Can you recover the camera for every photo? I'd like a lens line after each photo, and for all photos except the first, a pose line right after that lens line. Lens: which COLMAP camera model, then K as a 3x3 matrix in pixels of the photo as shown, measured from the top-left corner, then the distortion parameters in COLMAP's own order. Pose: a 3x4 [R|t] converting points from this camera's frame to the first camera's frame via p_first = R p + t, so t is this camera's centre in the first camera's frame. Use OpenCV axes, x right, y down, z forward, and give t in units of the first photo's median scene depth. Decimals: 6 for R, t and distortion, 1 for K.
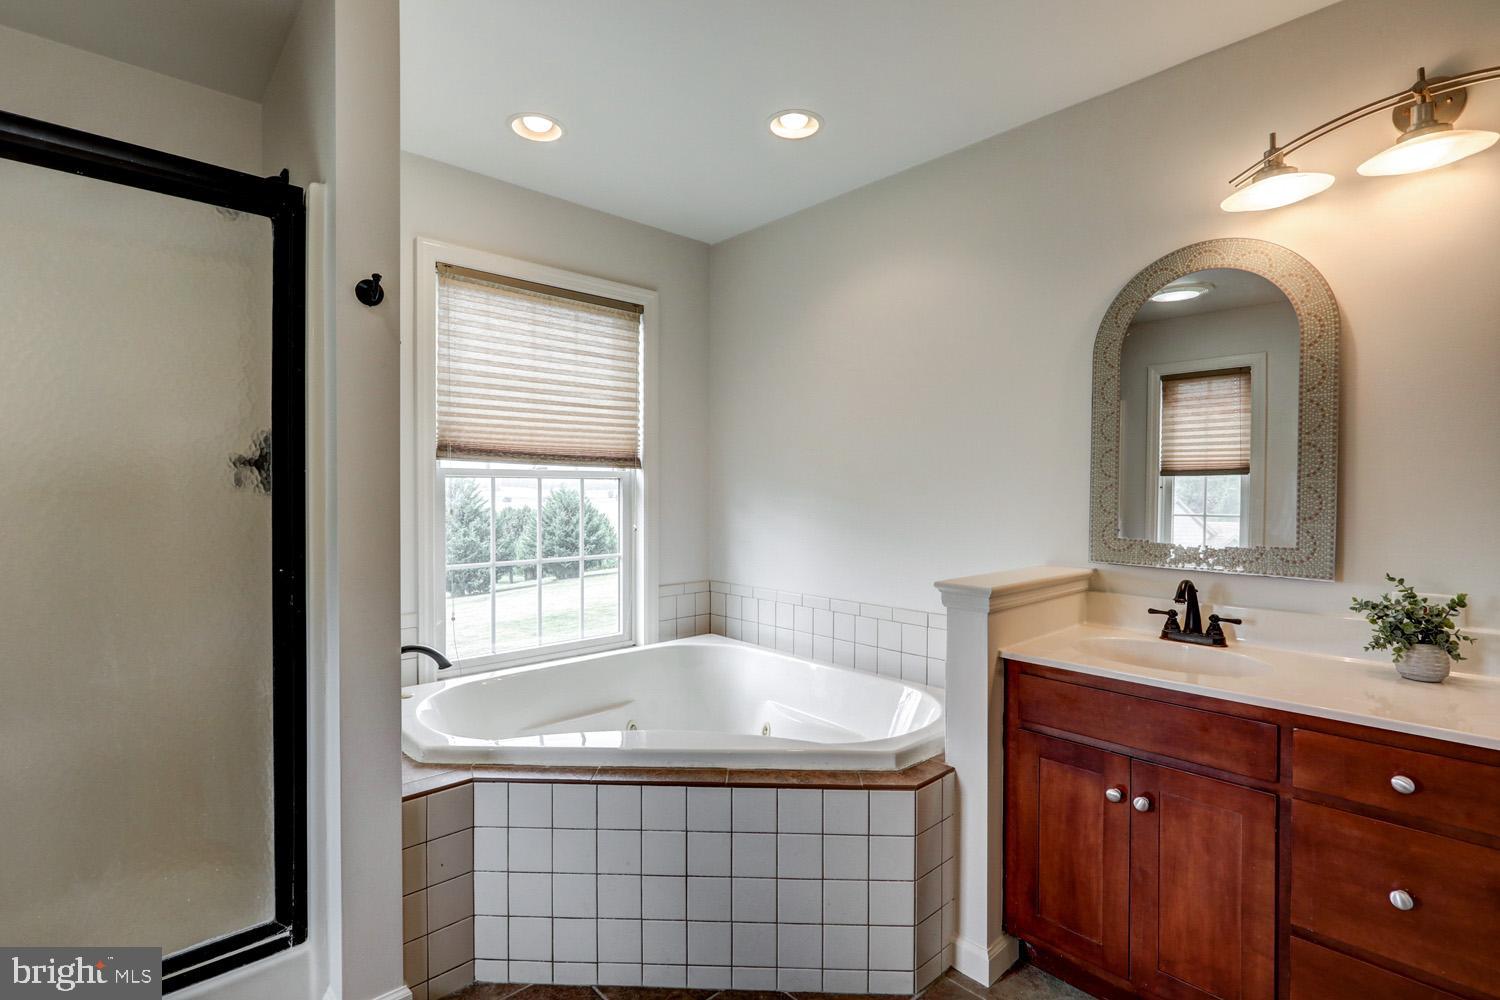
lens RADIAL K [[725.4, 0, 747.9], [0, 725.4, 496.5], [0, 0, 1]] dist [-0.005786, 0.001933]
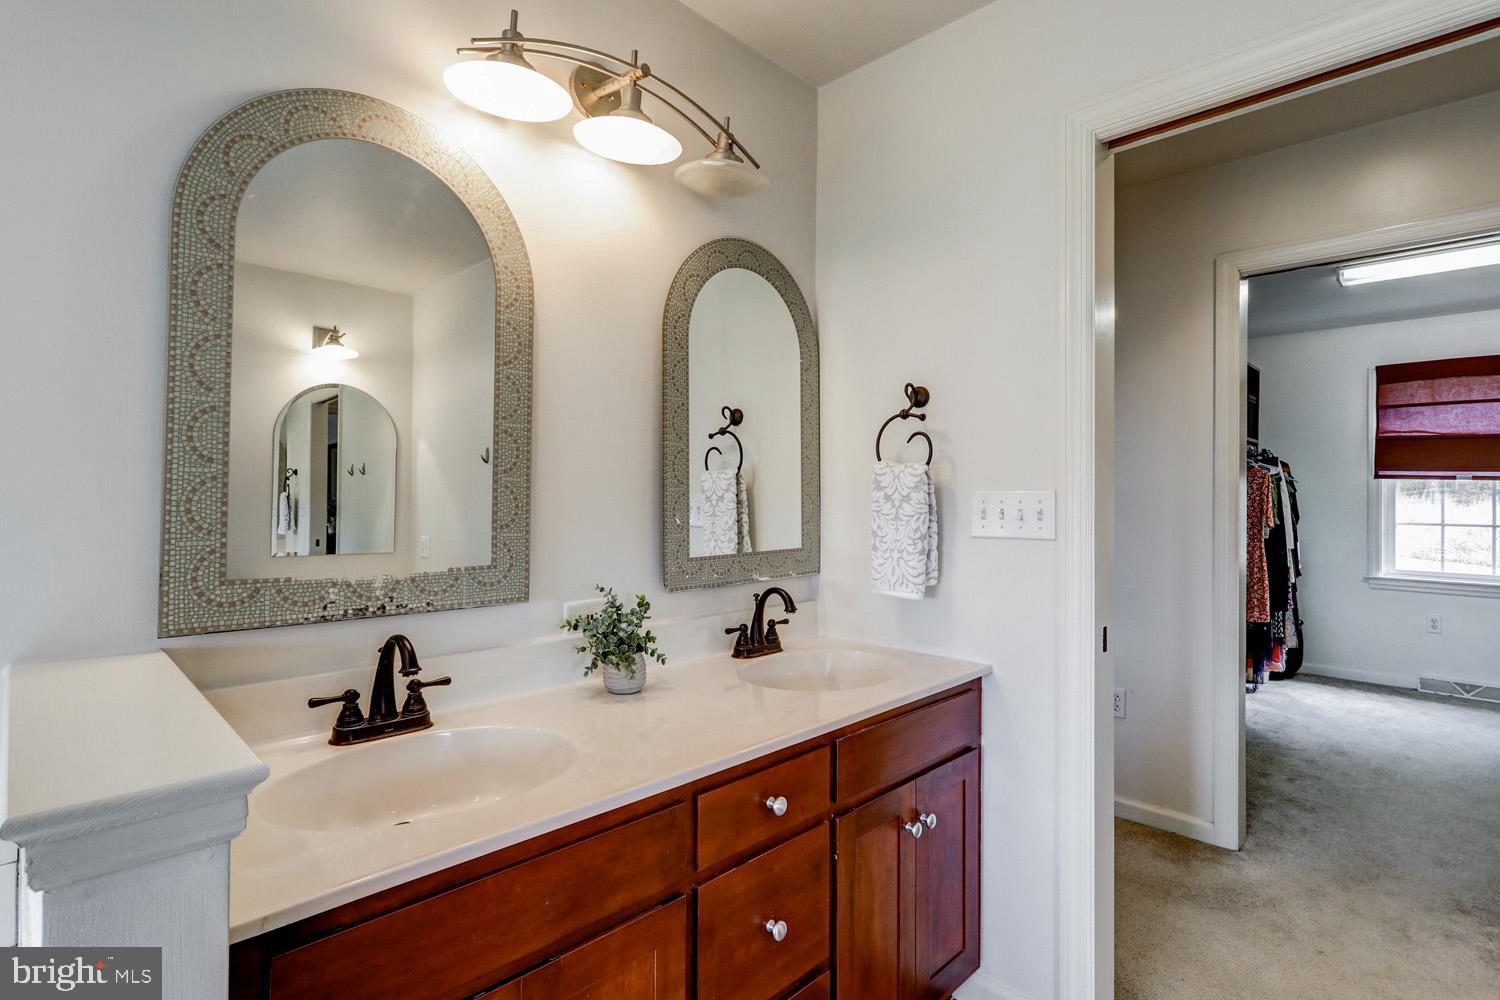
lens RADIAL K [[725.4, 0, 752.2], [0, 725.4, 491.0], [0, 0, 1]] dist [-0.005786, 0.001933]
pose [[-0.044852, 0.007158, 0.998968, -0.024610], [0.001444, 0.999974, -0.007100, -0.002061], [-0.998993, 0.001125, -0.044861, 0.767682]]
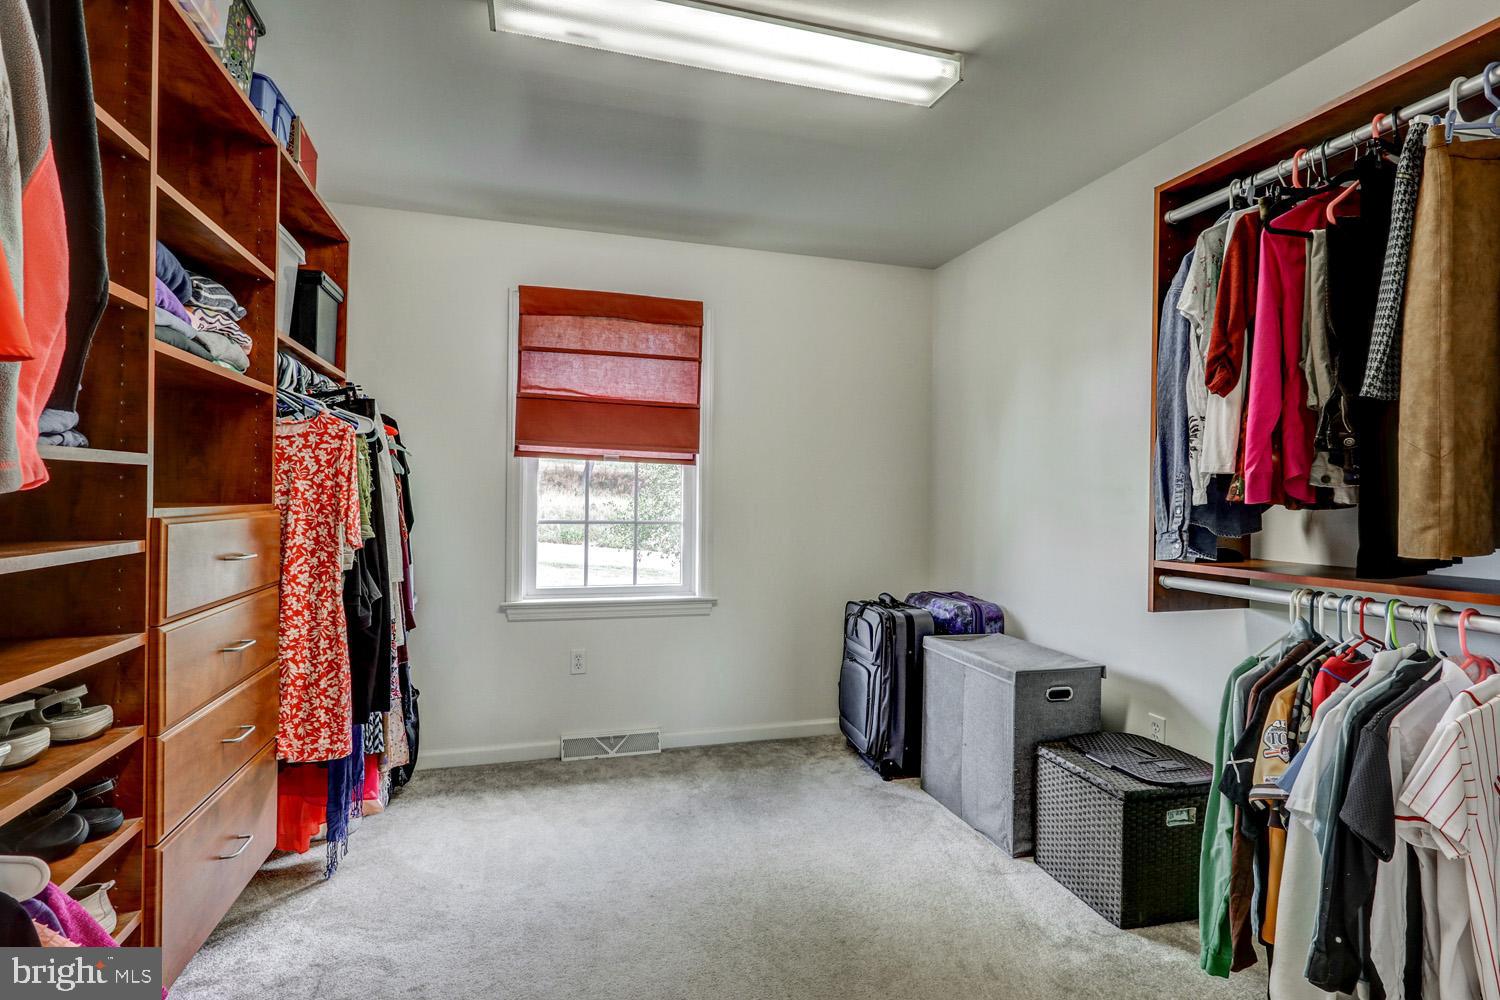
lens RADIAL K [[725.4, 0, 747.0], [0, 725.4, 489.2], [0, 0, 1]] dist [-0.005786, 0.001933]
pose [[-0.898350, -0.007498, 0.439217, 0.131481], [-0.006150, 0.999971, 0.004491, -0.000917], [-0.439238, 0.001334, -0.898370, 0.636196]]
